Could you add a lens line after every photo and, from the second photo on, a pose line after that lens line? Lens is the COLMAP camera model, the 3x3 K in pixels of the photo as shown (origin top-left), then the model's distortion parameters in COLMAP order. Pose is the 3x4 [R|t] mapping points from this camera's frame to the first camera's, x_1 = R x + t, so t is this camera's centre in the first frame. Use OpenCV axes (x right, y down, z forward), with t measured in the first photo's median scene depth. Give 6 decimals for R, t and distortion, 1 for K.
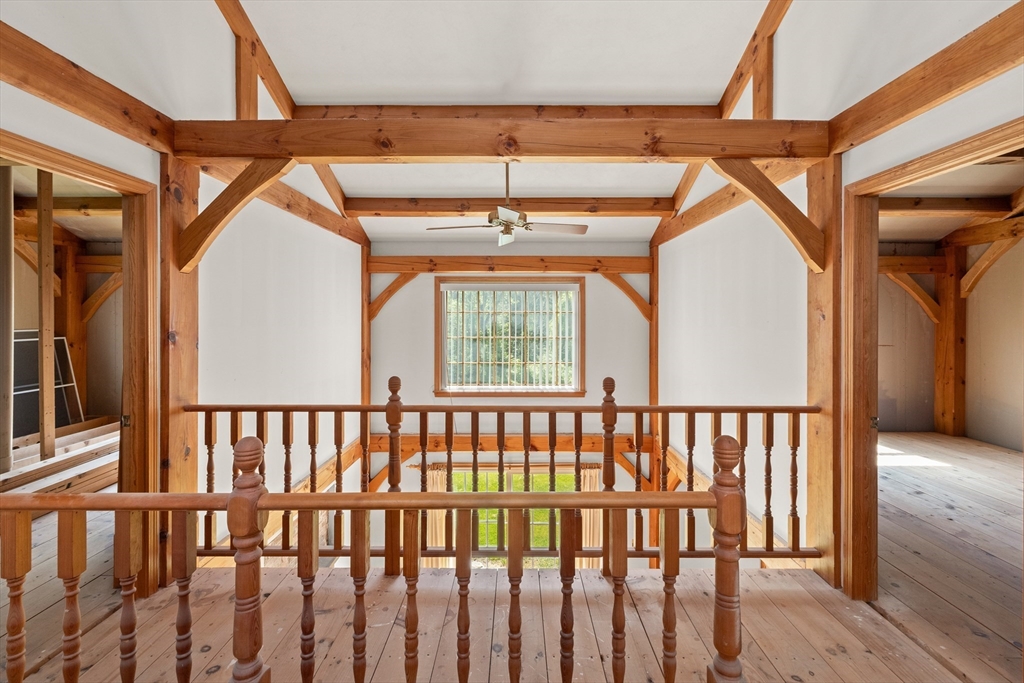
lens RADIAL K [[467.3, 0, 514.3], [0, 467.3, 319.9], [0, 0, 1]] dist [0.008255, 0.000659]
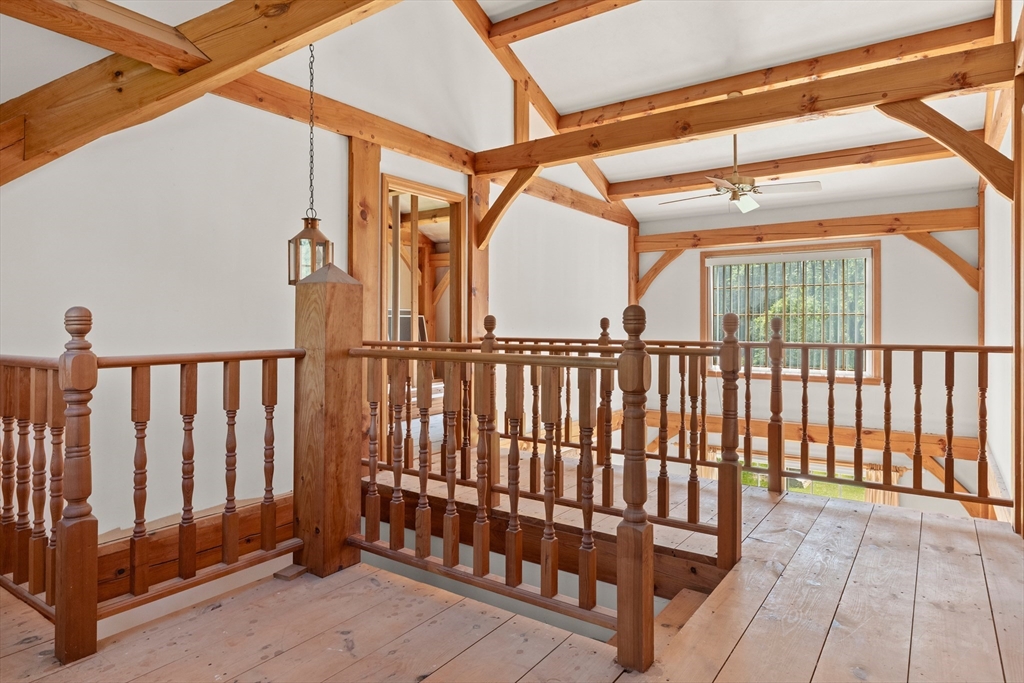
lens RADIAL K [[598.0, 0, 520.9], [0, 598.0, 337.0], [0, 0, 1]] dist [-0.005213, 0.002140]
pose [[0.825340, 0.011330, -0.564523, 0.528802], [-0.004060, 0.999892, 0.014132, 0.159062], [0.564622, -0.009372, 0.825297, -0.558977]]
